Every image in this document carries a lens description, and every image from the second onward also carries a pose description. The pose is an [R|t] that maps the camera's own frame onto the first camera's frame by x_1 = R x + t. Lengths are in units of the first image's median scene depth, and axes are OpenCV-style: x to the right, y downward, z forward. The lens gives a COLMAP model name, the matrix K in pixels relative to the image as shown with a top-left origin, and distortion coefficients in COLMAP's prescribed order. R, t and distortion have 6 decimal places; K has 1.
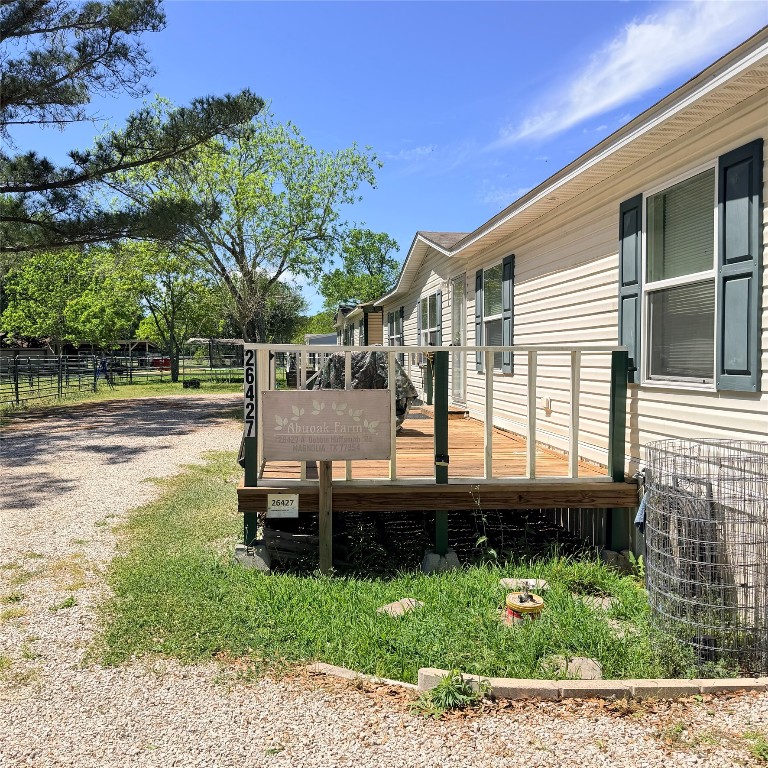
lens RADIAL K [[713.8, 0, 381.8], [0, 713.8, 388.5], [0, 0, 1]] dist [0.119334, -0.206161]
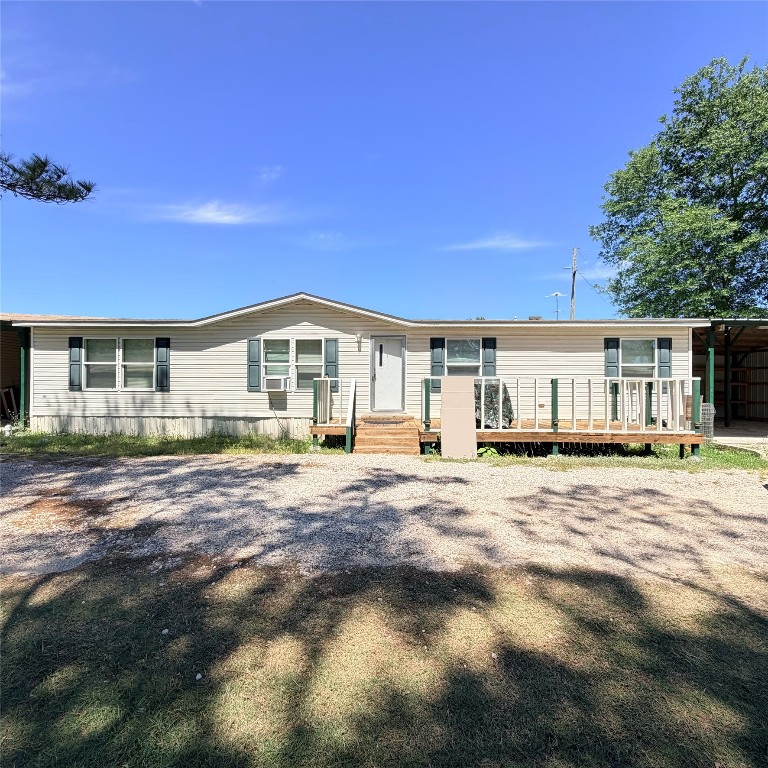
lens RADIAL K [[304.1, 0, 383.9], [0, 304.1, 395.0], [0, 0, 1]] dist [0.000447, 0.000035]
pose [[0.139349, 0.004458, 0.990233, -1.177449], [0.040517, 0.999127, -0.010200, -0.022067], [-0.989414, 0.041543, 0.139047, 1.813337]]
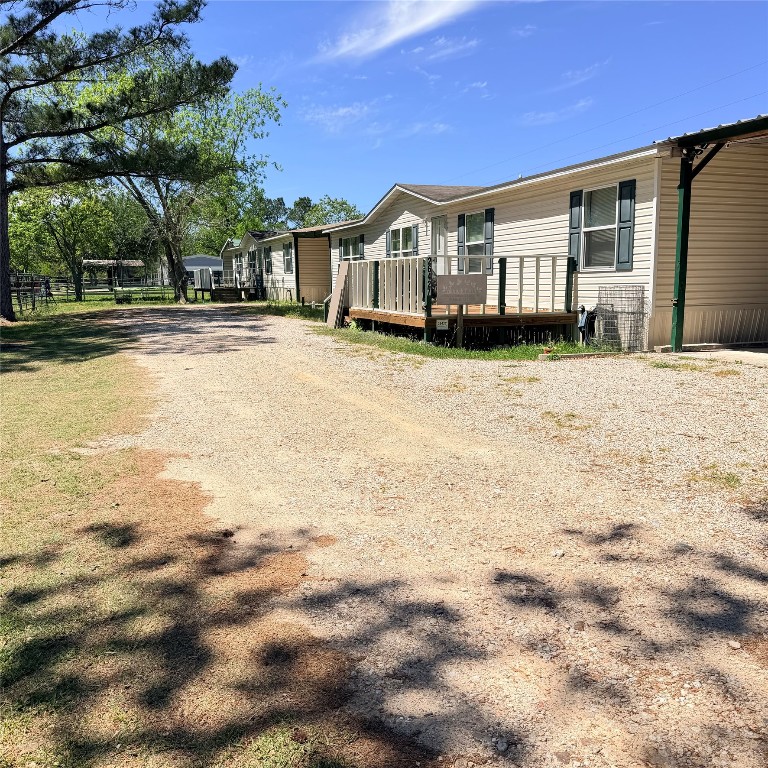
lens RADIAL K [[709.6, 0, 381.1], [0, 709.6, 395.6], [0, 0, 1]] dist [0.150837, -0.312538]
pose [[0.971049, -0.045344, 0.234535, -0.826262], [0.018645, 0.993211, 0.114824, 0.113651], [-0.238150, -0.107127, 0.965302, -1.144676]]
